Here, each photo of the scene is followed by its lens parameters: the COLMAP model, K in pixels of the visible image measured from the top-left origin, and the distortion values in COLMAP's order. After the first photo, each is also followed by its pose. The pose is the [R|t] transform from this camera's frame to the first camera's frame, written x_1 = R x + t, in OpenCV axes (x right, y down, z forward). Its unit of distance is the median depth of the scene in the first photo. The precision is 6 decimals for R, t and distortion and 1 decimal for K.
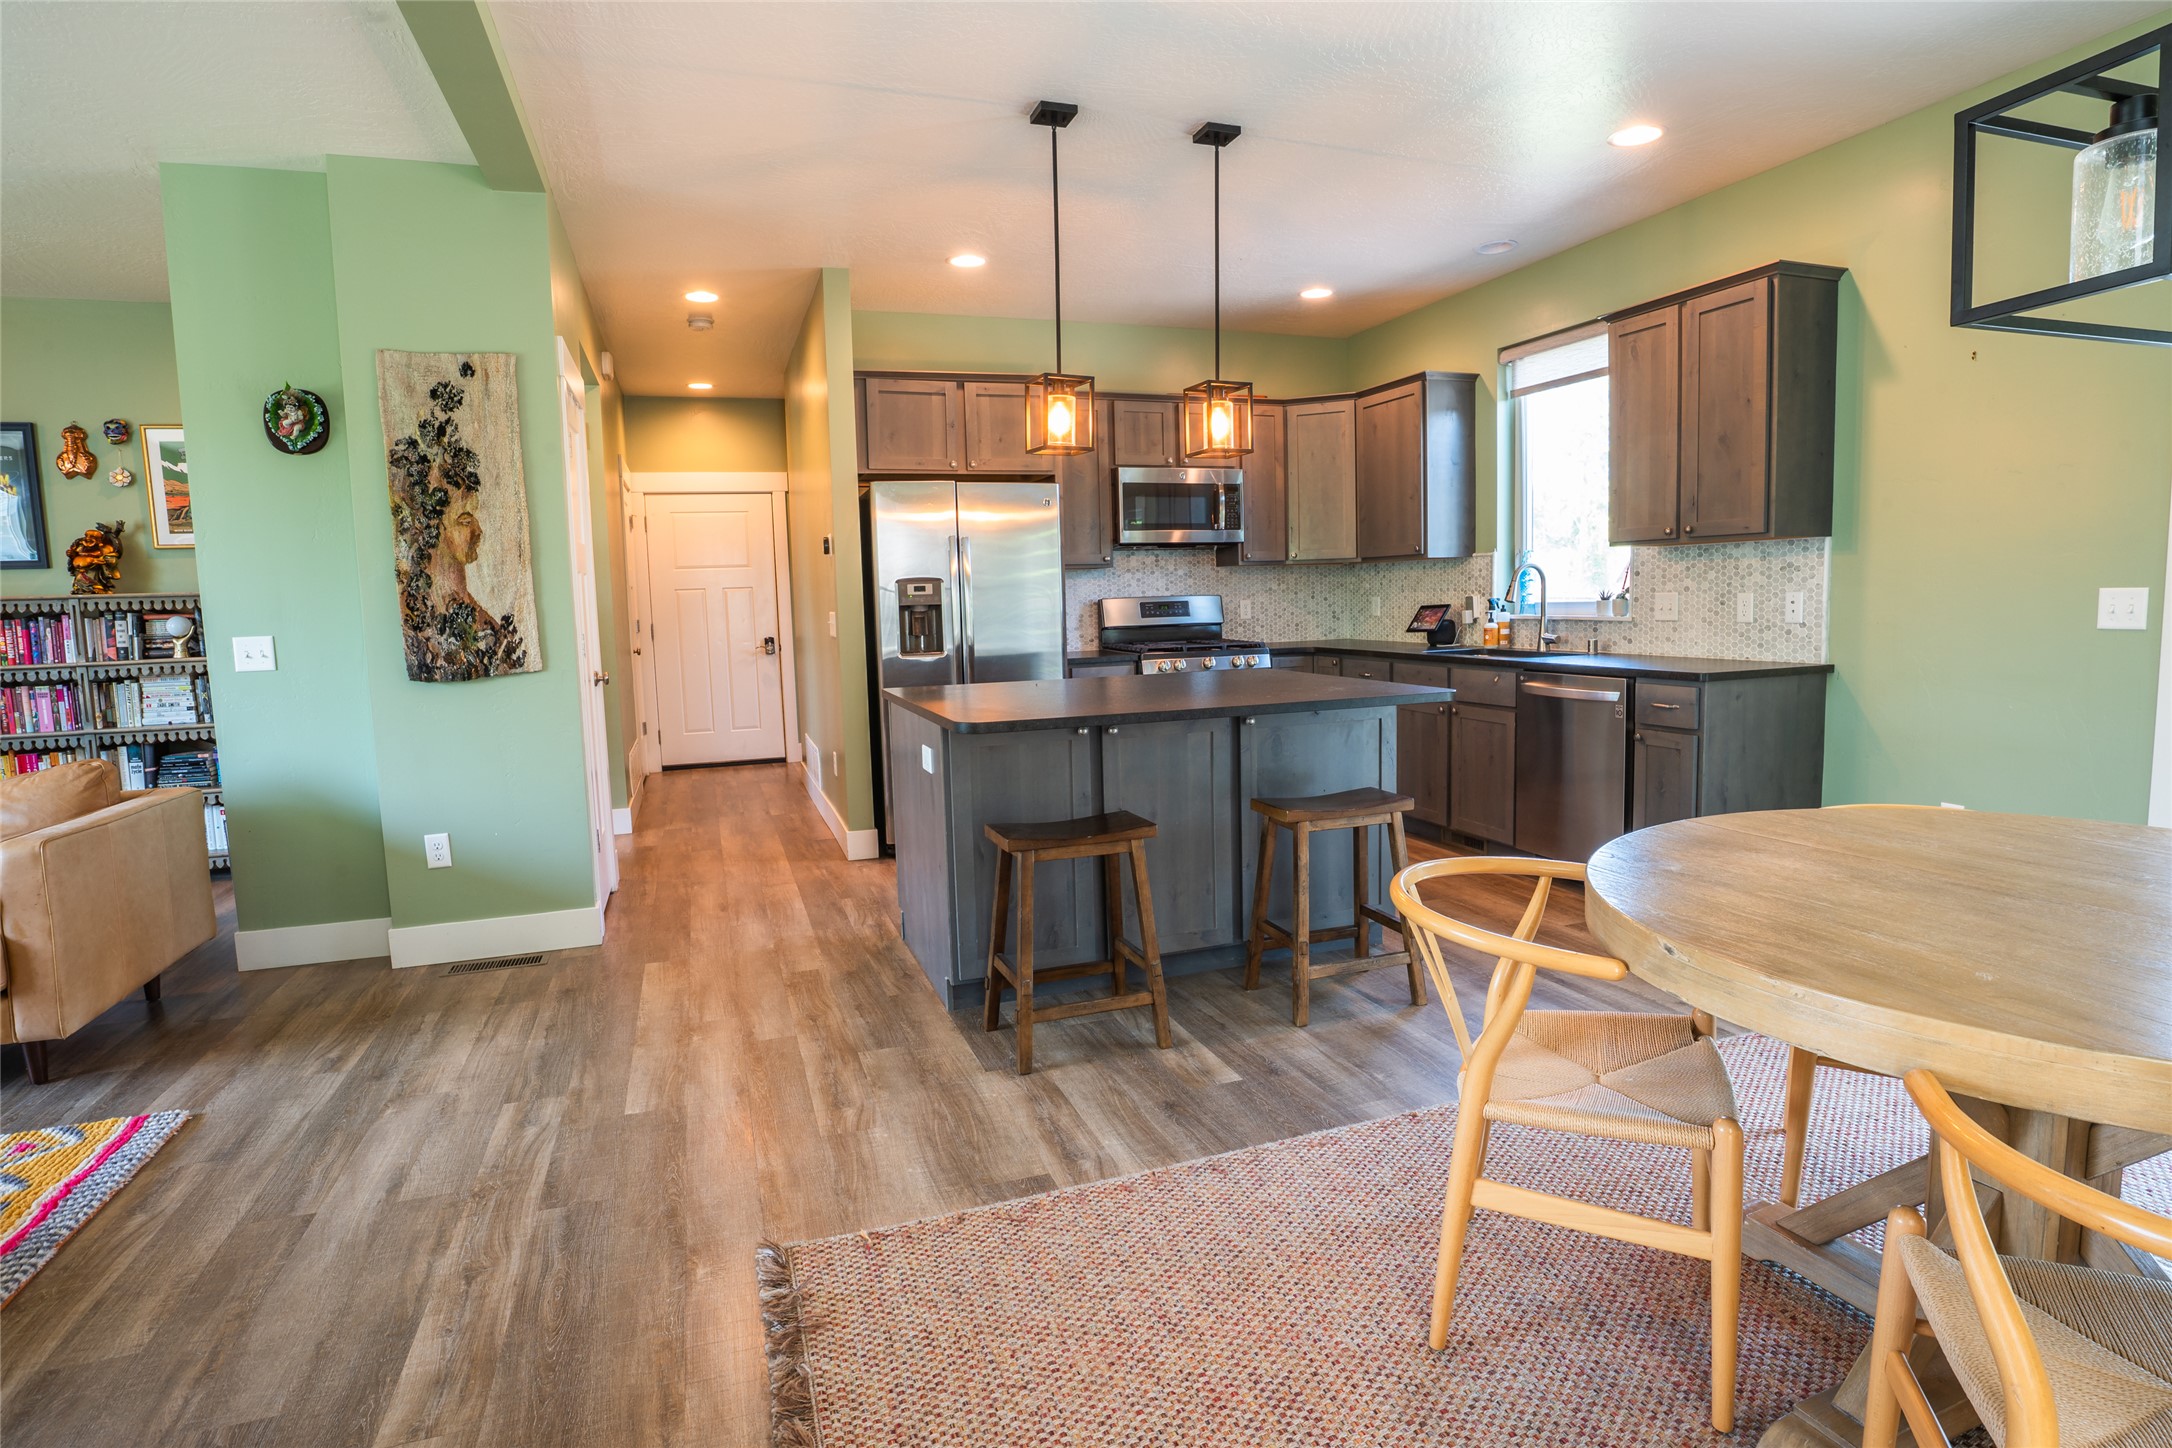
lens RADIAL K [[1107.5, 0, 1093.8], [0, 1107.5, 715.8], [0, 0, 1]] dist [-0.066084, 0.018979]
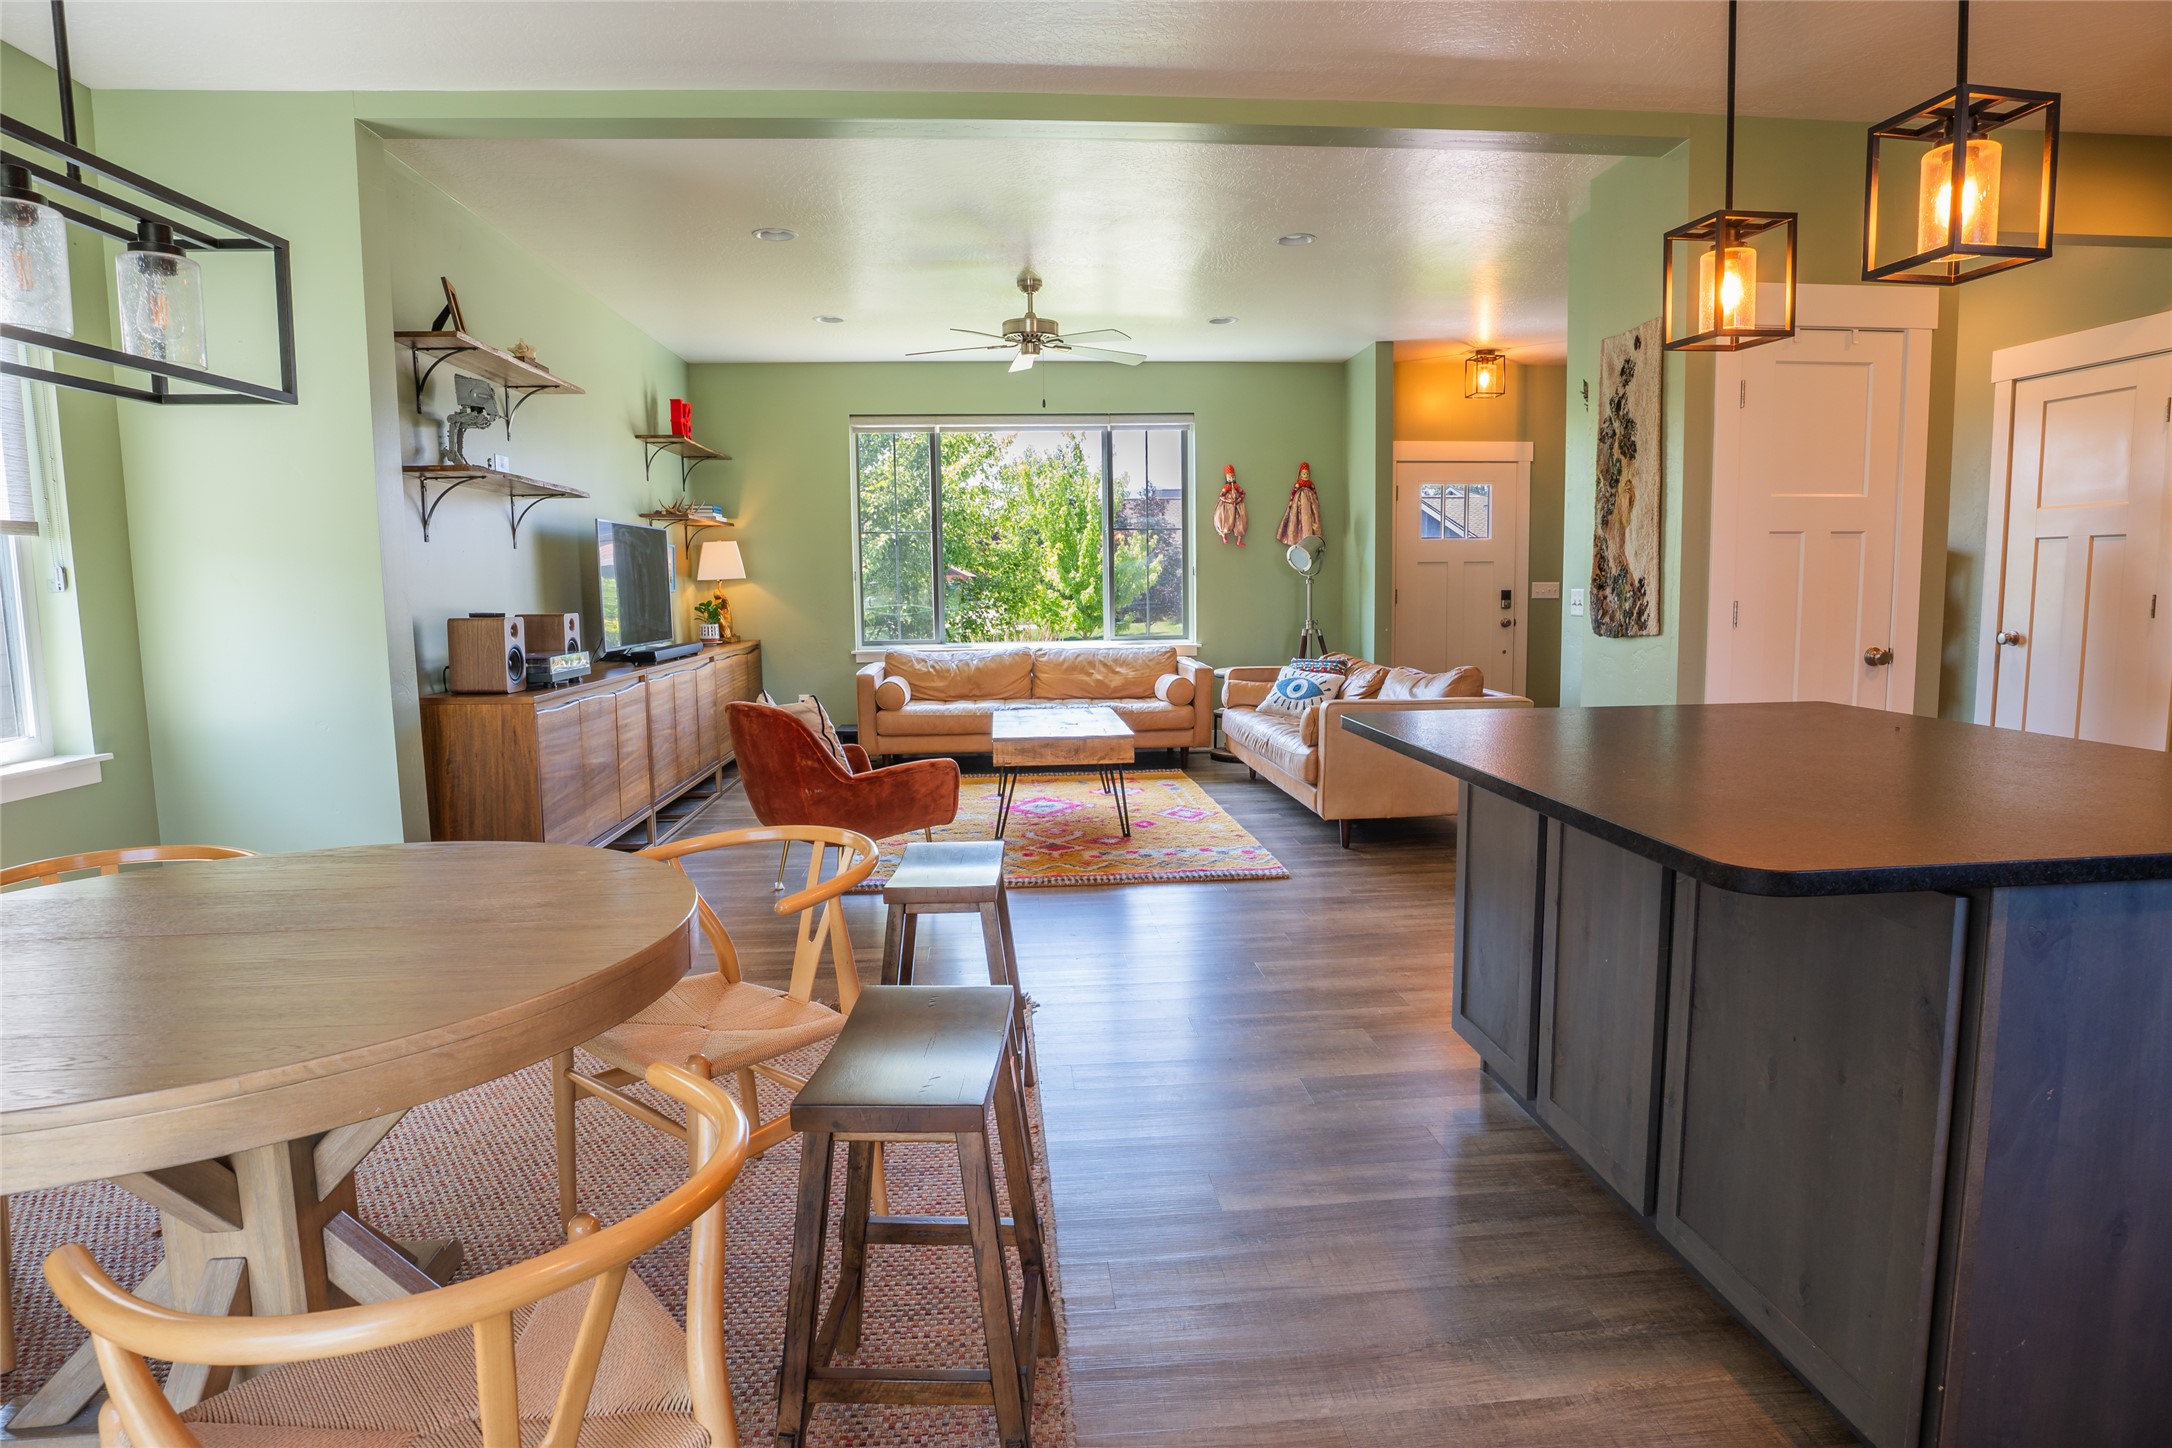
lens RADIAL K [[1177.0, 0, 1099.9], [0, 1177.0, 715.9], [0, 0, 1]] dist [-0.067884, 0.020273]
pose [[-0.255903, 0.138949, -0.956665, 0.651080], [-0.084991, 0.982550, 0.165443, -0.101792], [0.962959, 0.123646, -0.239628, 0.781984]]
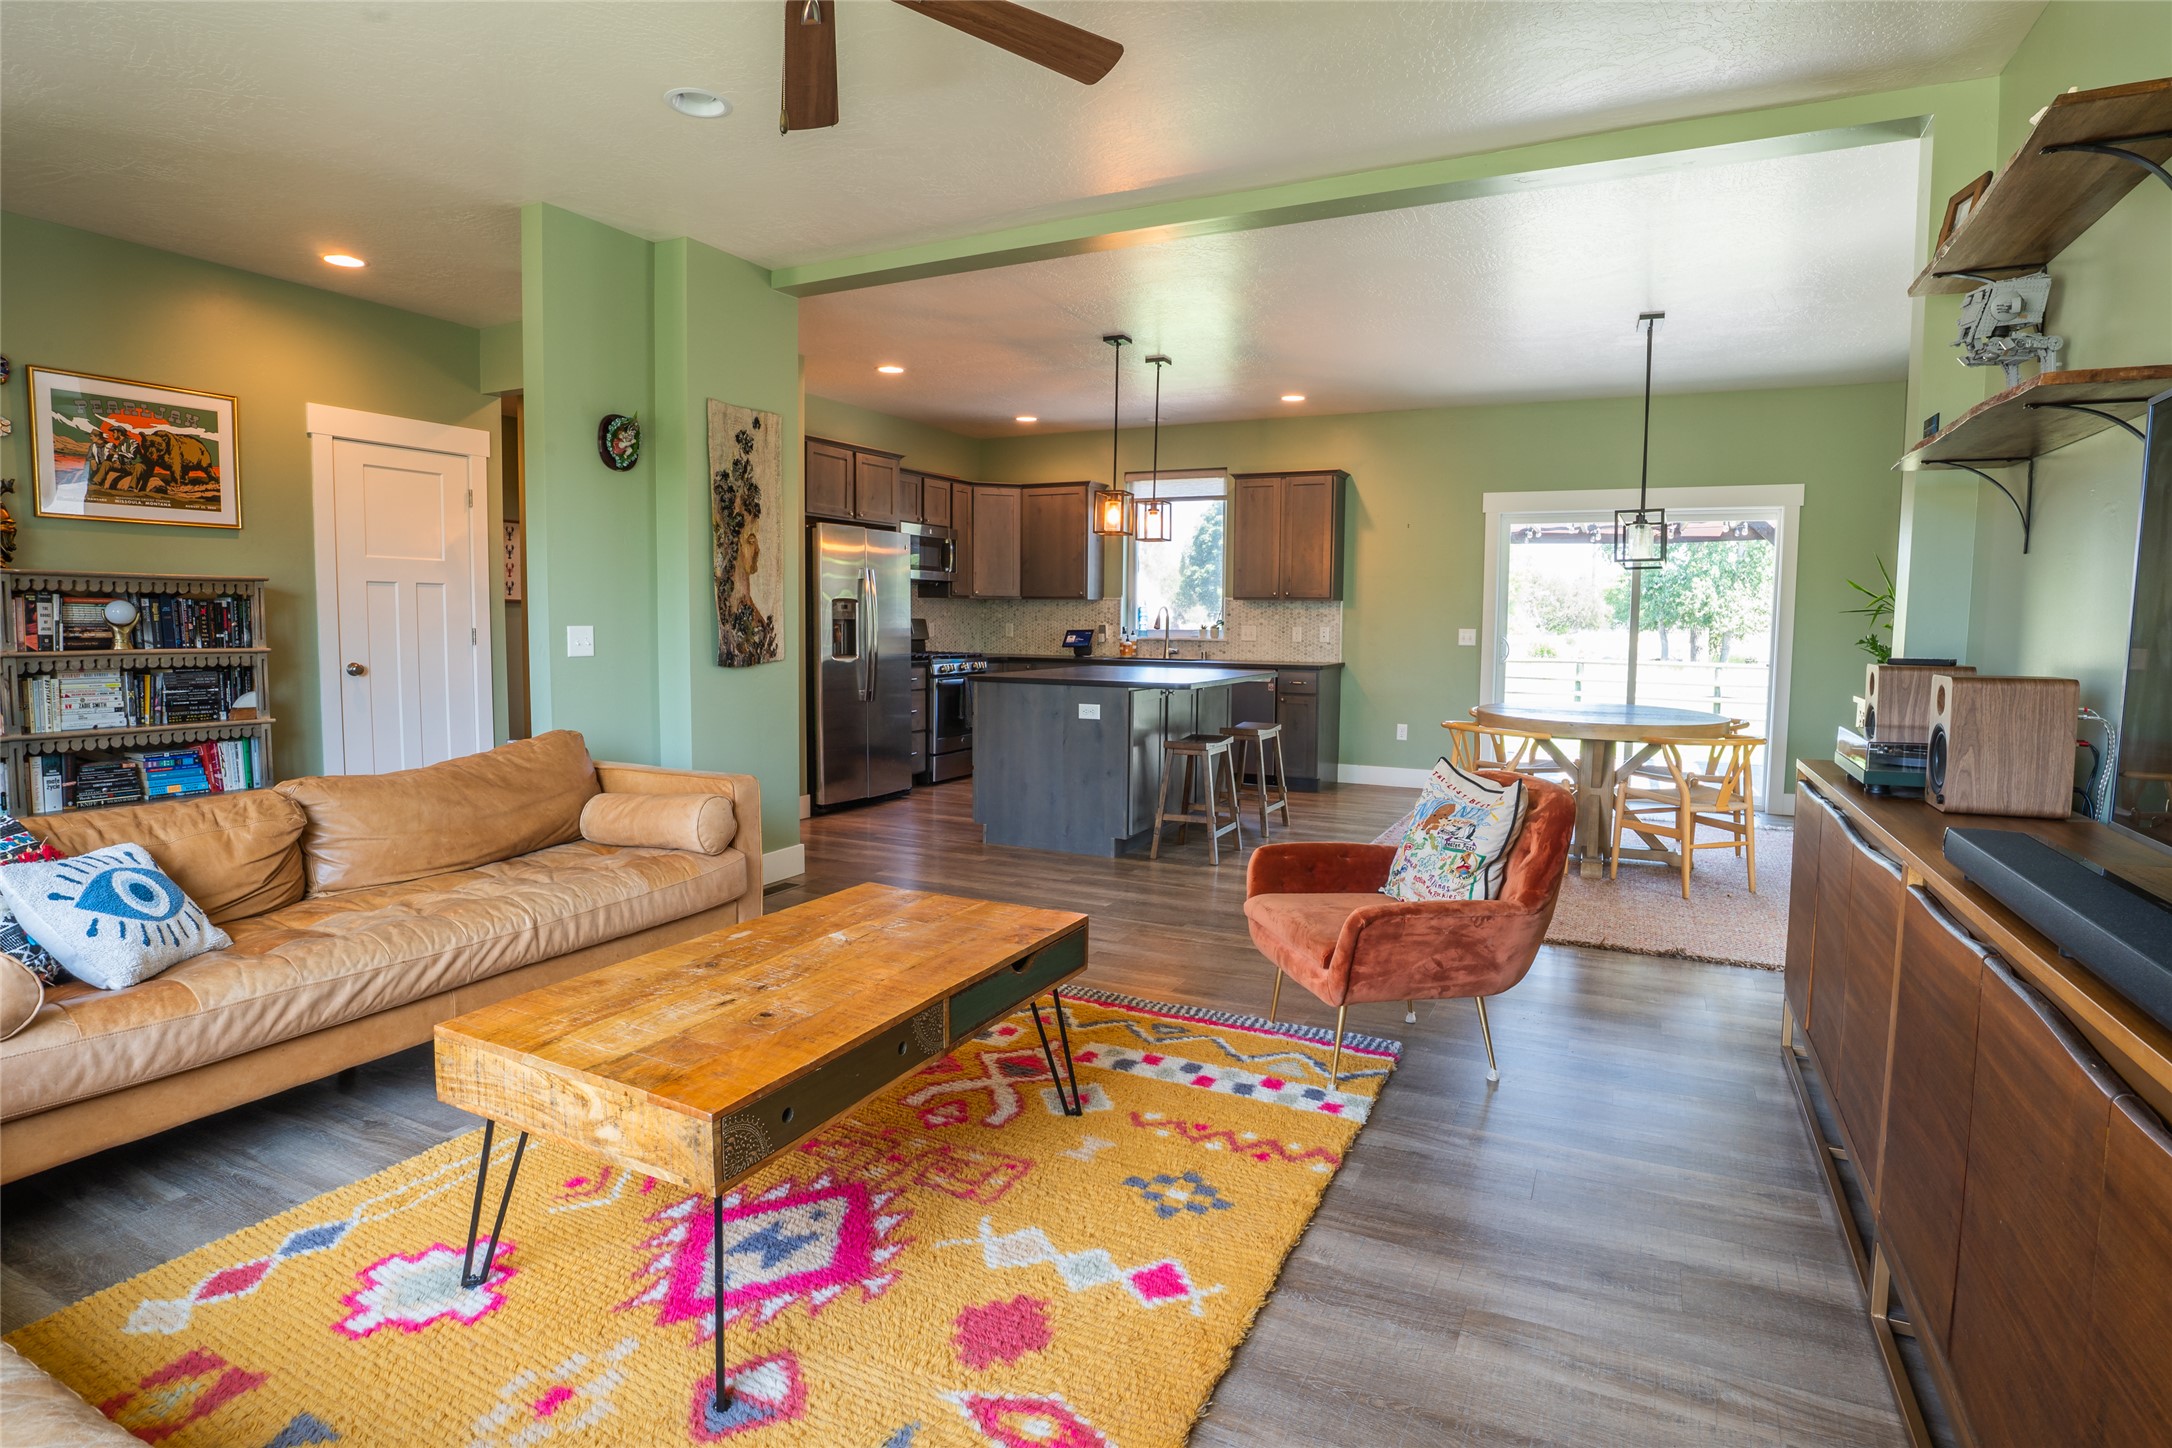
lens RADIAL K [[1107.5, 0, 1091.7], [0, 1107.5, 720.1], [0, 0, 1]] dist [-0.066084, 0.018979]
pose [[0.721375, -0.027957, 0.691980, -1.159831], [0.044557, 0.998988, -0.006089, 0.054554], [-0.691109, 0.035225, 0.721891, -0.192137]]
